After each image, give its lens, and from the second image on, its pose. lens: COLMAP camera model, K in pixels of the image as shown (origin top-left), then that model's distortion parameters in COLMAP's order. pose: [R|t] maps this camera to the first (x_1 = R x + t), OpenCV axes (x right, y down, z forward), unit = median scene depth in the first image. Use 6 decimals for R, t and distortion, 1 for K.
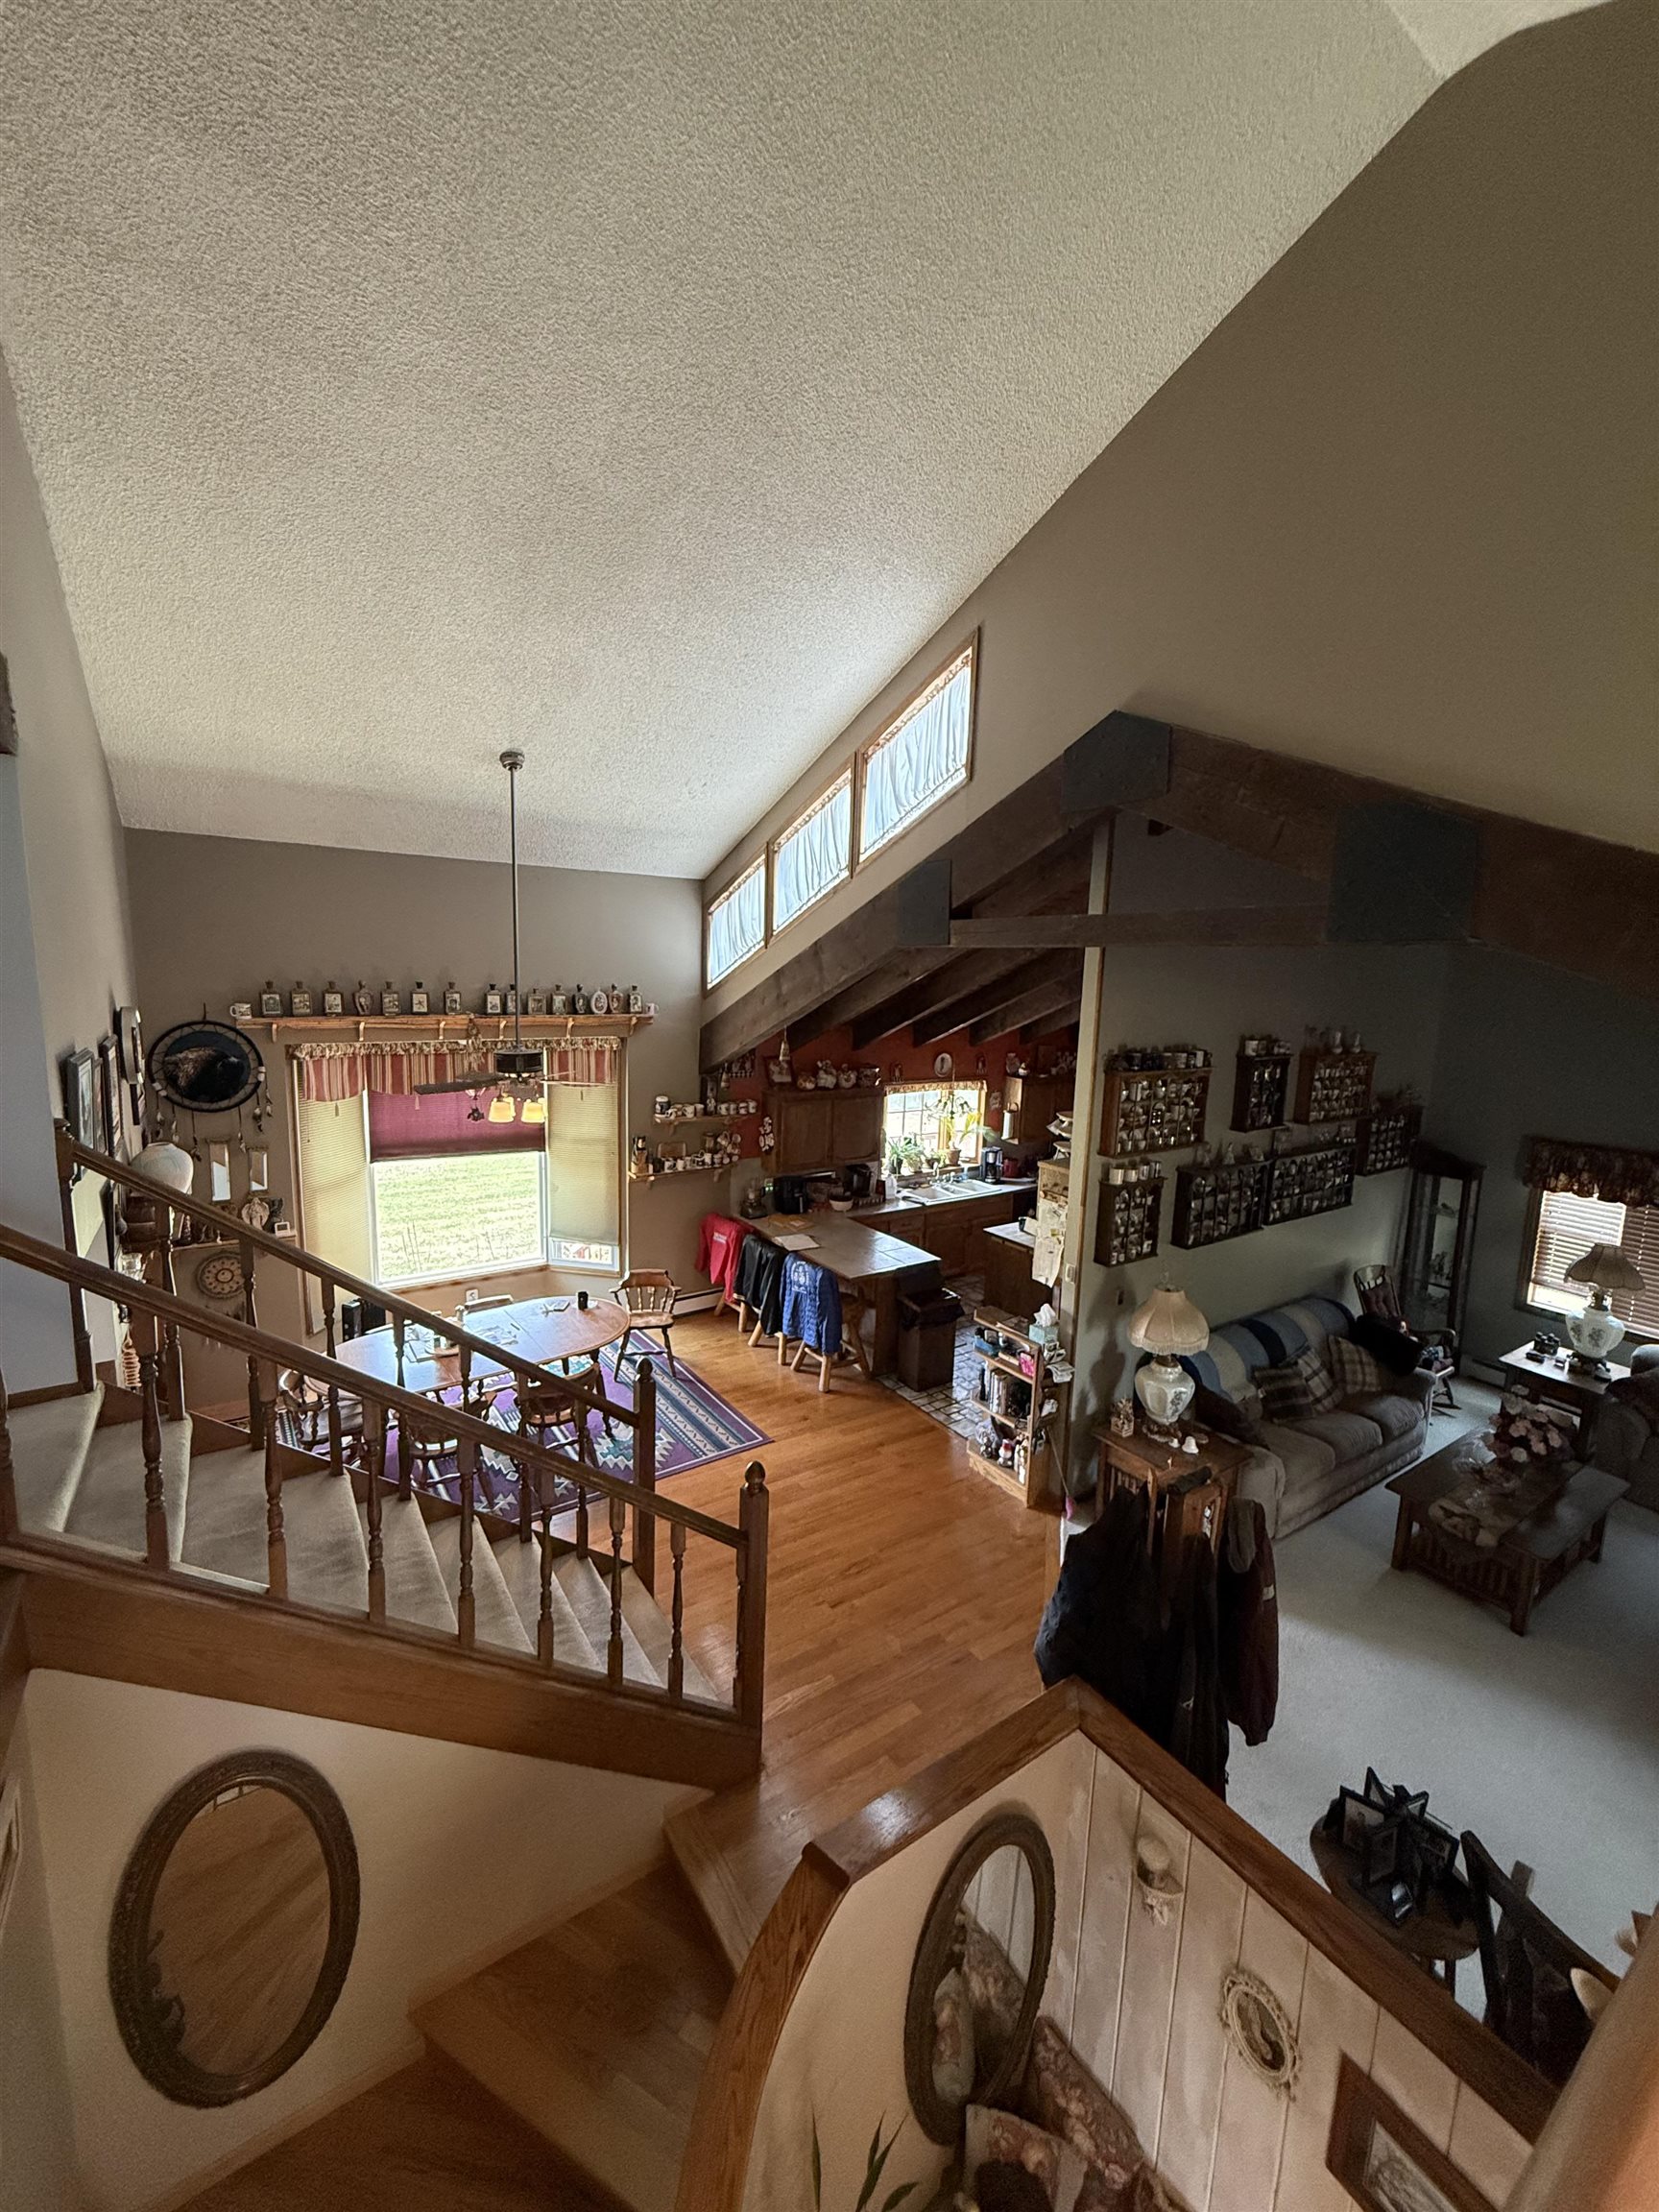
lens RADIAL K [[885.3, 0, 835.2], [0, 885.3, 1099.1], [0, 0, 1]] dist [0.004135, 0.000130]
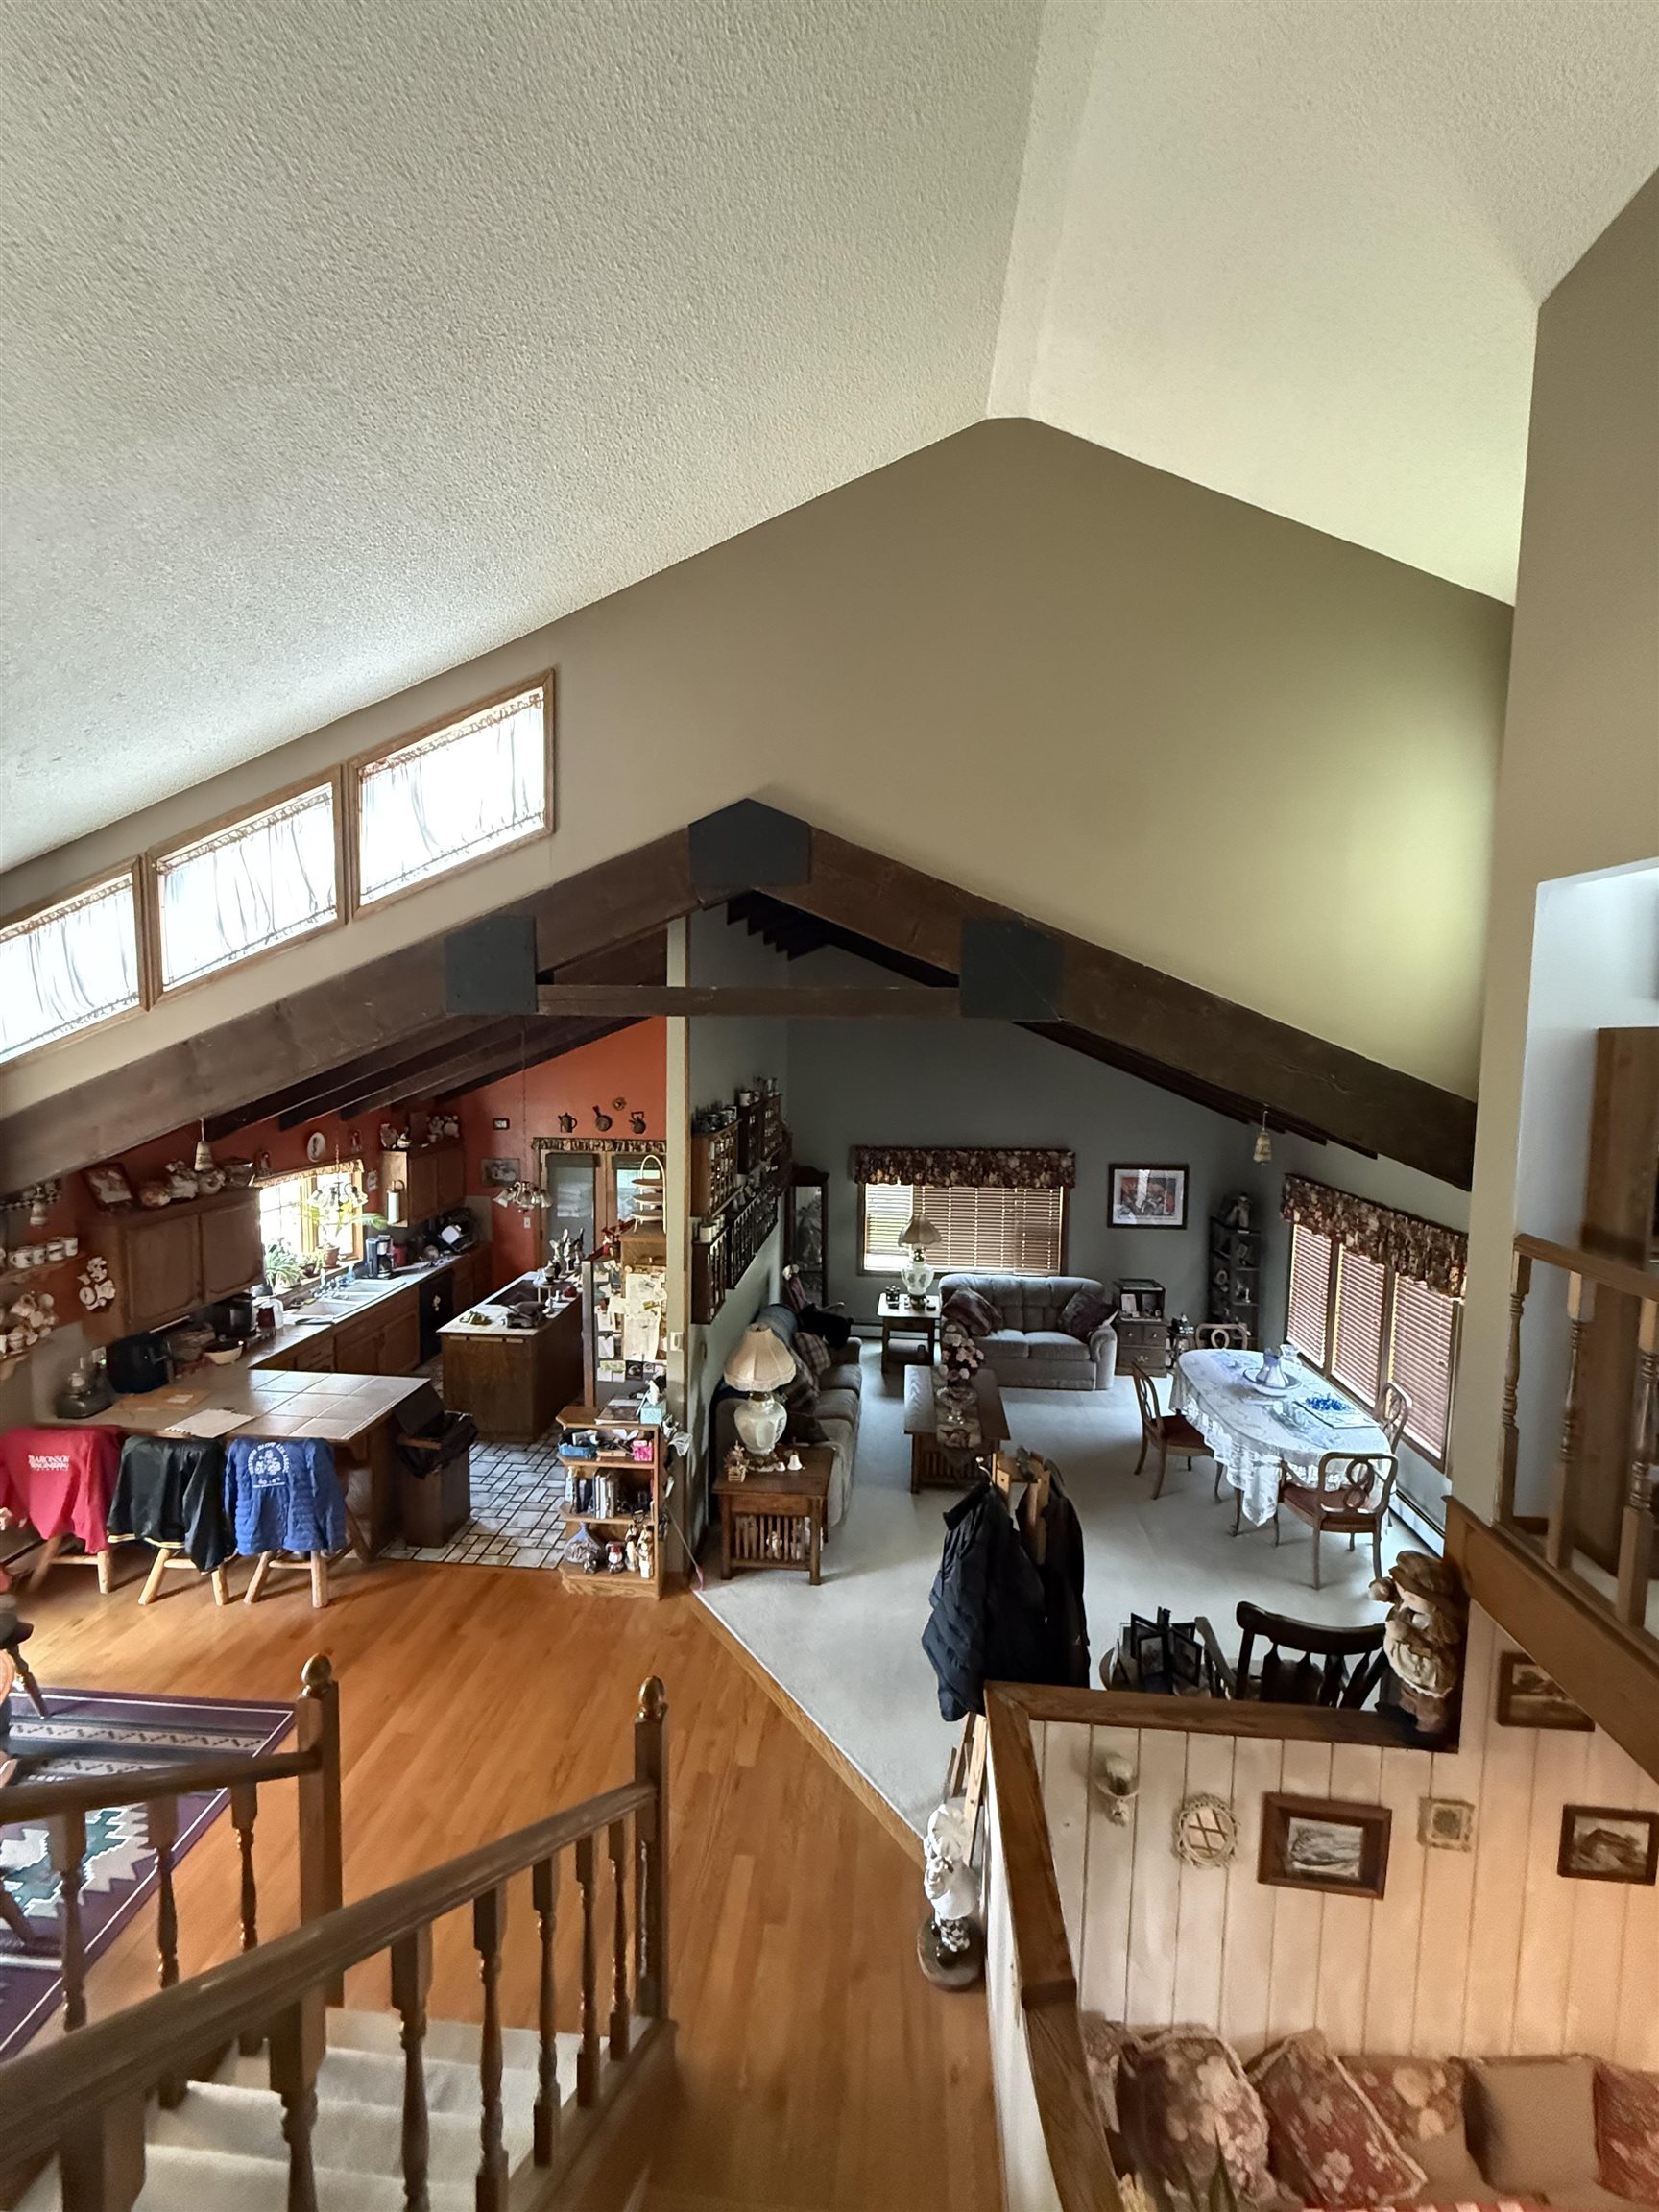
lens RADIAL K [[885.3, 0, 829.6], [0, 885.3, 1102.4], [0, 0, 1]] dist [0.004135, 0.000130]
pose [[0.630209, -0.084310, 0.771835, -0.286834], [0.118373, 0.992899, 0.011805, -0.046633], [-0.767349, 0.083925, 0.635714, 0.169581]]
